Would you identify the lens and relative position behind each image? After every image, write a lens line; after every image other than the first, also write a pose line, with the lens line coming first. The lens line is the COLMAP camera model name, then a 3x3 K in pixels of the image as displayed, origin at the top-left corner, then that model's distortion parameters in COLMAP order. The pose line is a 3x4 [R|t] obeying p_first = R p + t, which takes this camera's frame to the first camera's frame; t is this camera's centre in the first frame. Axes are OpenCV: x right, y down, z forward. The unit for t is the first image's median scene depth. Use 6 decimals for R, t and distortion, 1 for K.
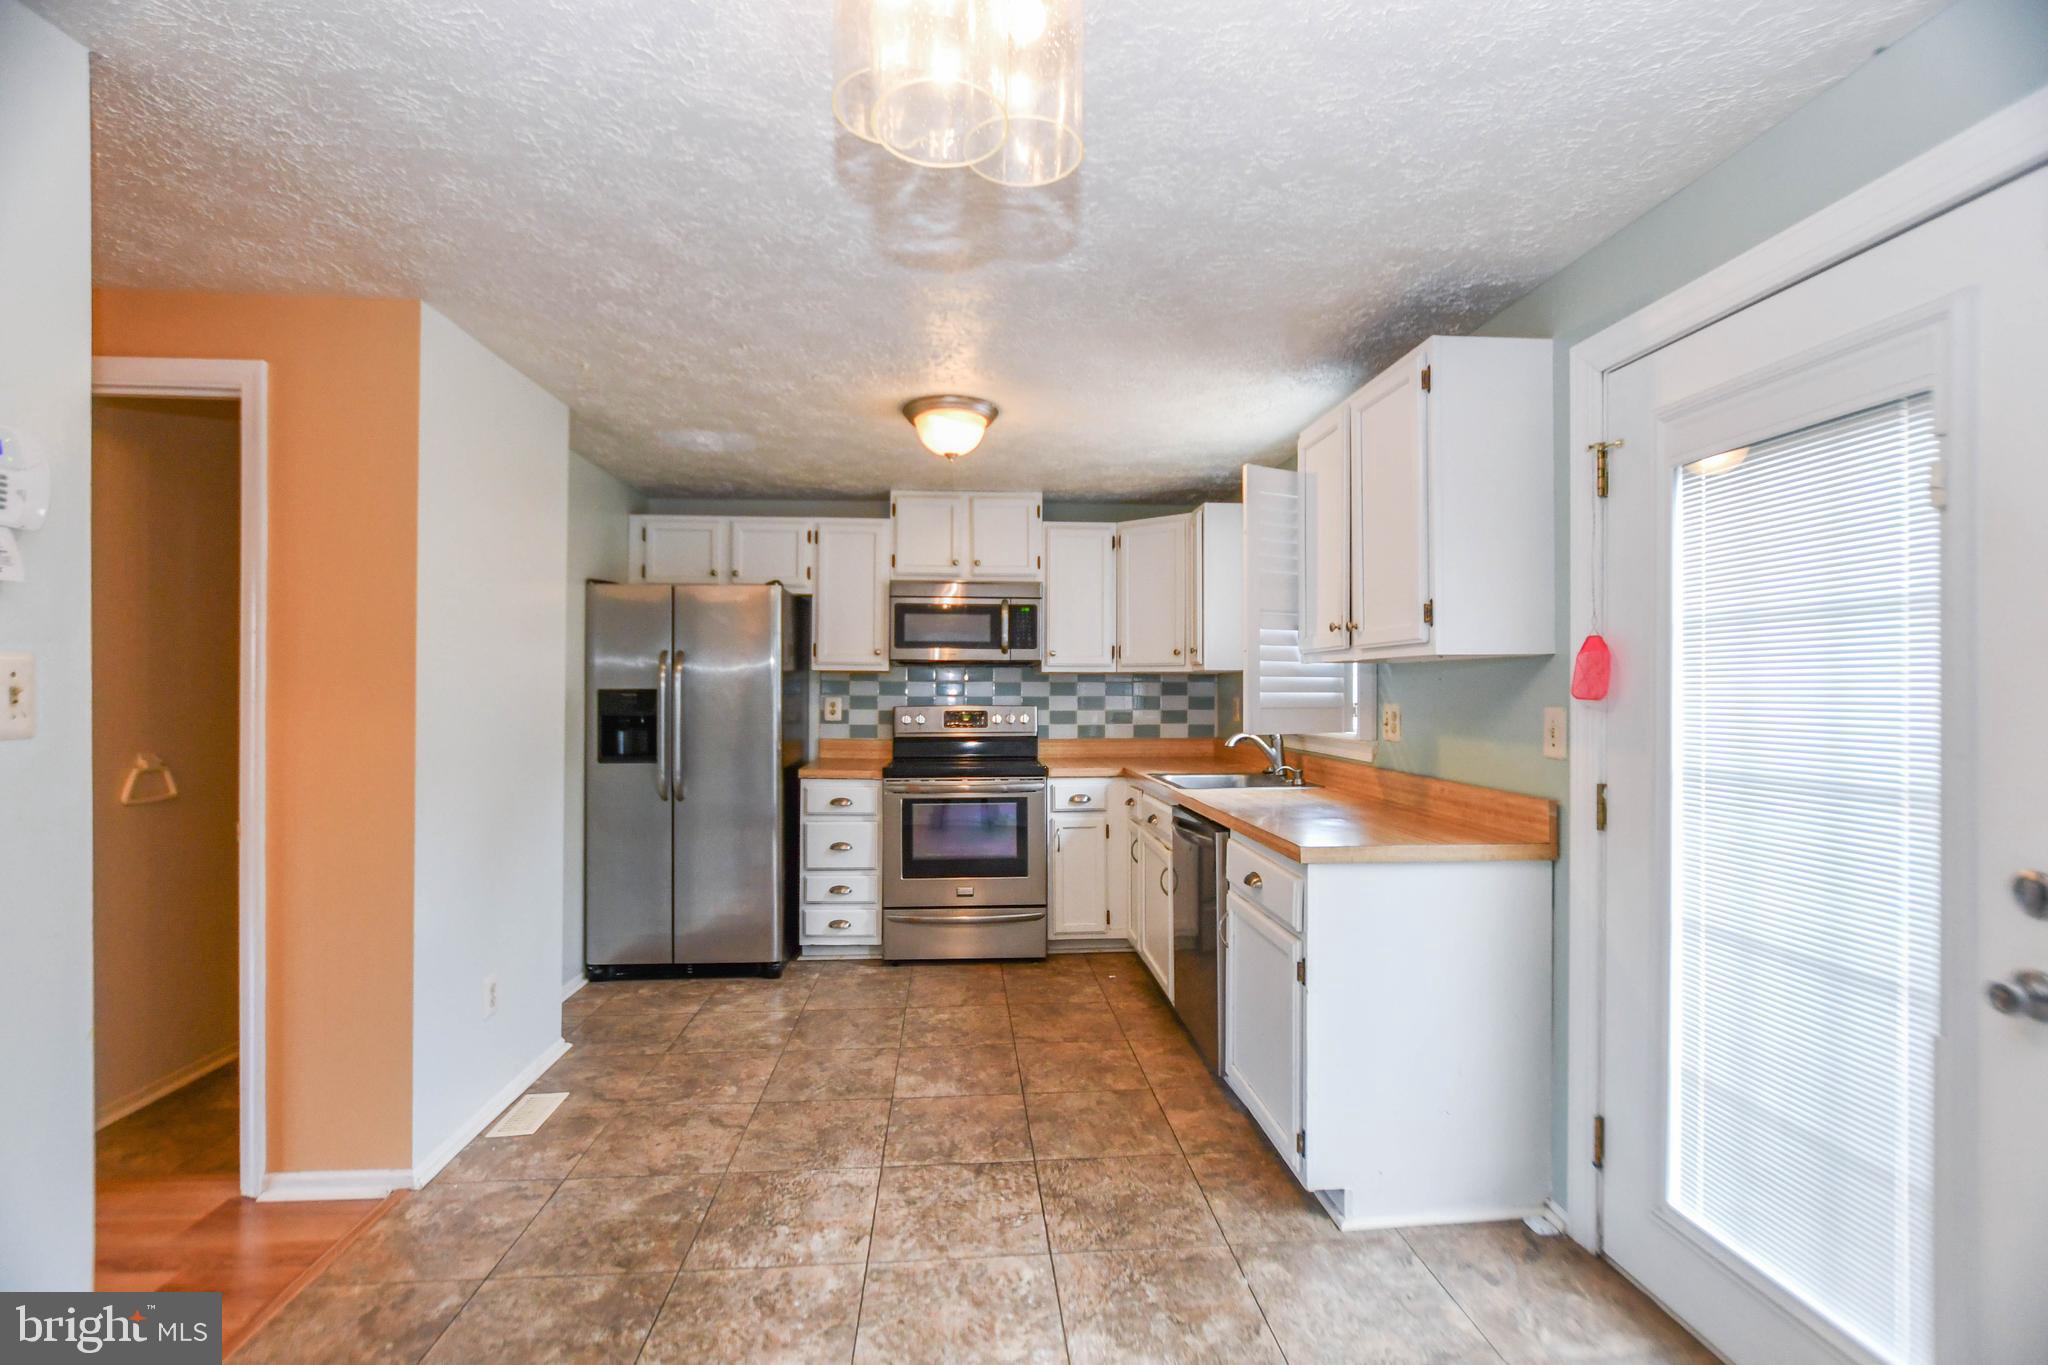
lens RADIAL K [[910.2, 0, 1003.2], [0, 910.2, 669.9], [0, 0, 1]] dist [-0.014927, 0.001507]
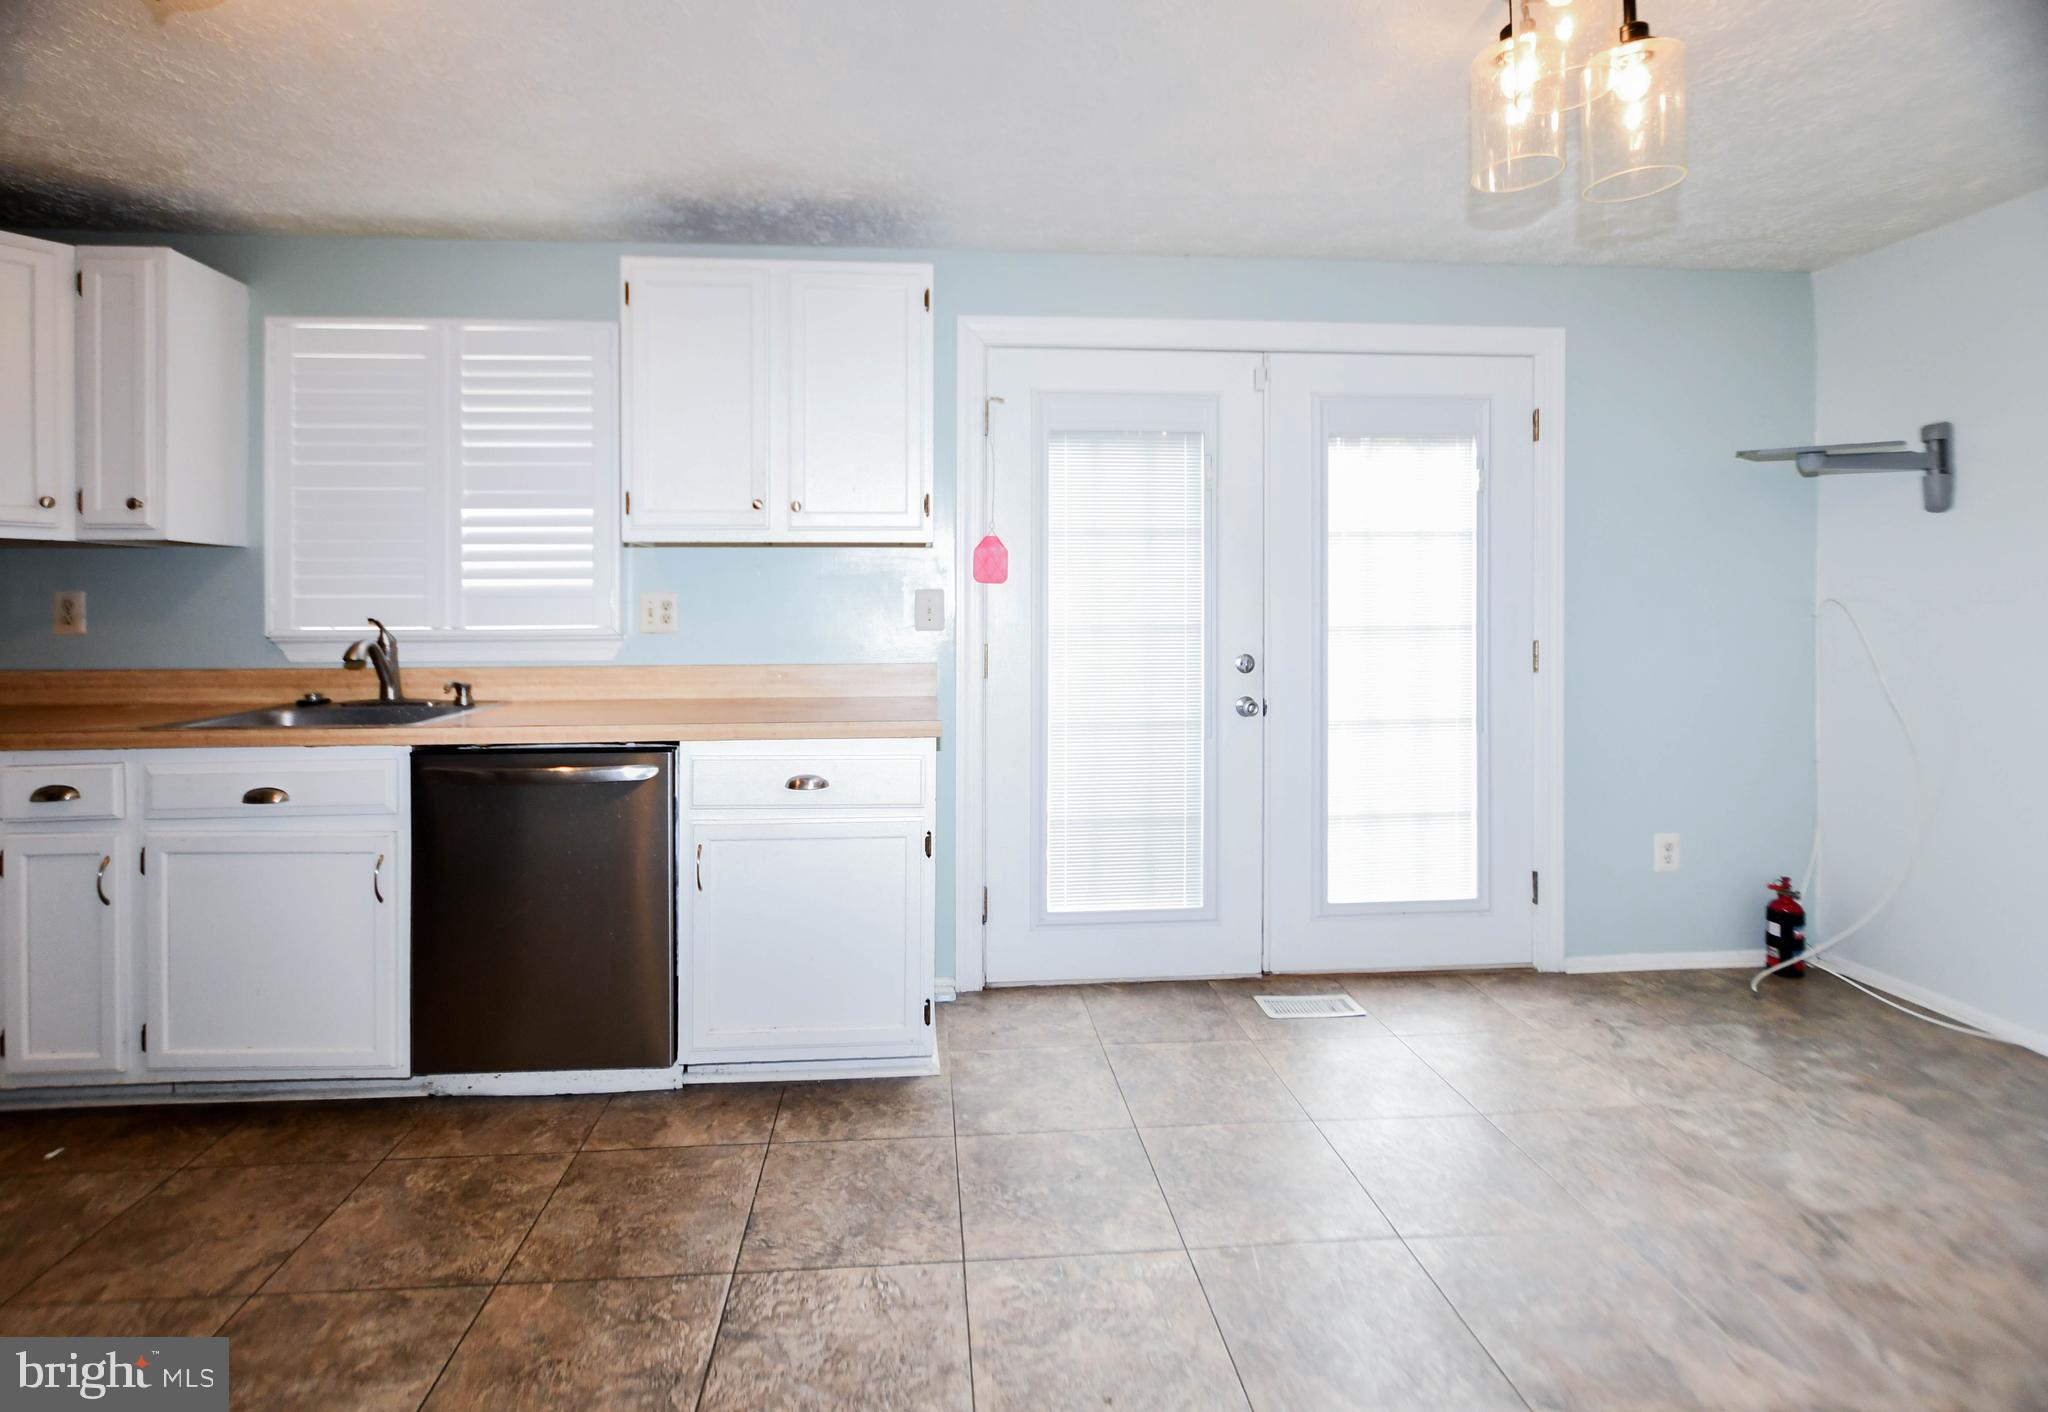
lens RADIAL K [[969.9, 0, 998.3], [0, 969.9, 606.5], [0, 0, 1]] dist [-0.007433, -0.001523]
pose [[-0.020351, -0.000099, 0.999793, -0.414074], [-0.015454, 0.999881, -0.000216, 0.035438], [-0.999673, -0.015455, -0.020350, 0.516093]]
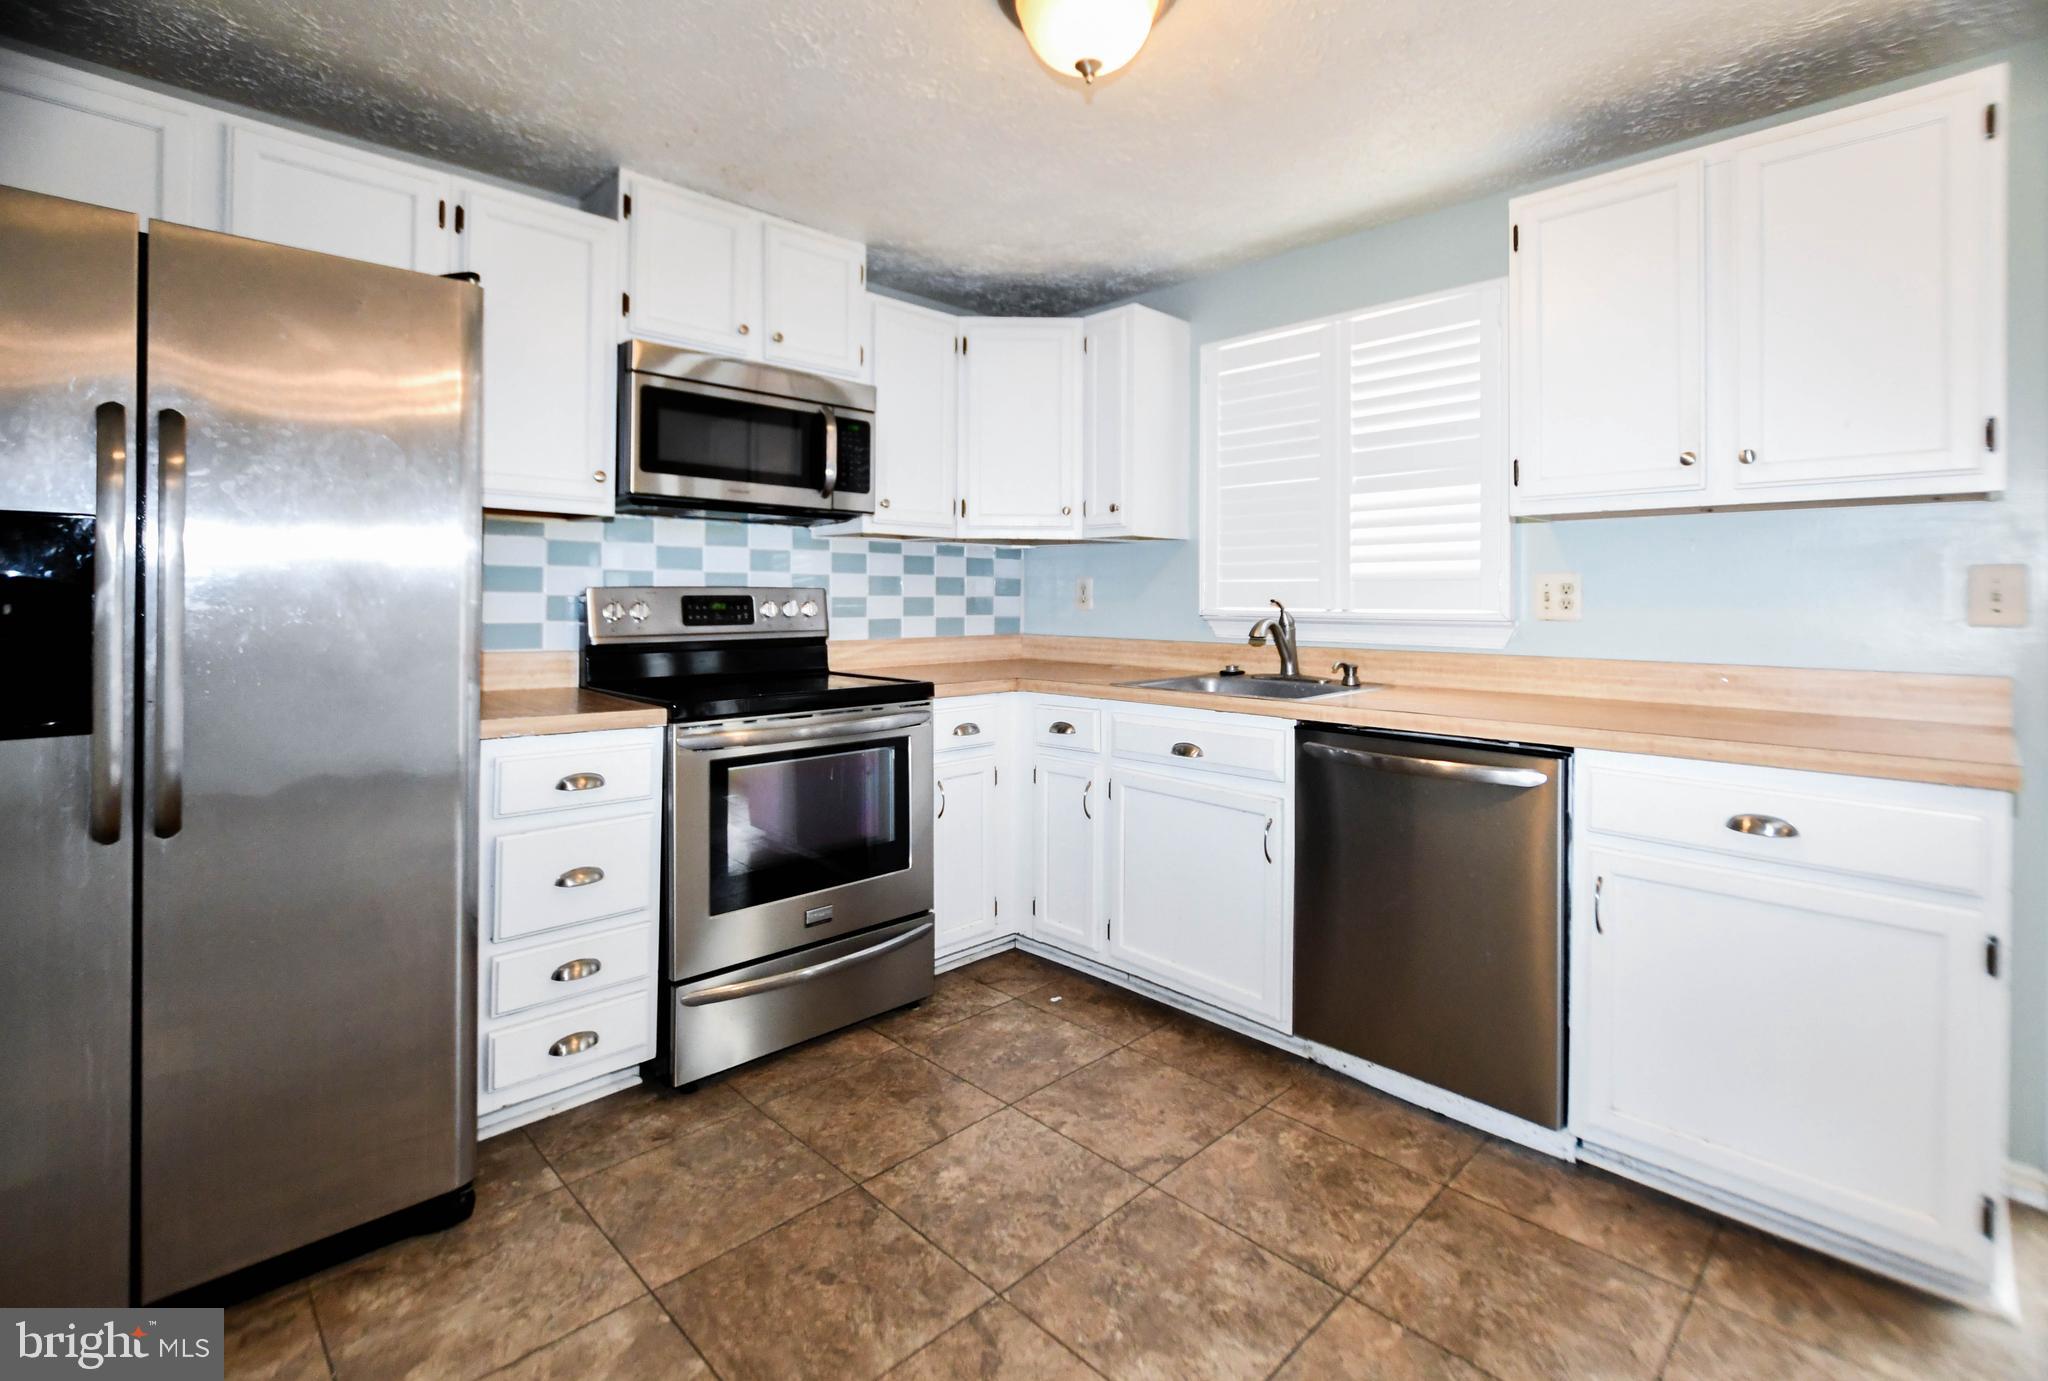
lens RADIAL K [[945.2, 0, 1025.7], [0, 945.2, 587.0], [0, 0, 1]] dist [-0.007249, -0.001052]
pose [[0.754668, 0.011538, 0.656005, -0.348764], [-0.017921, 0.999835, 0.003031, 0.041817], [-0.655862, -0.014044, 0.754750, 0.518428]]
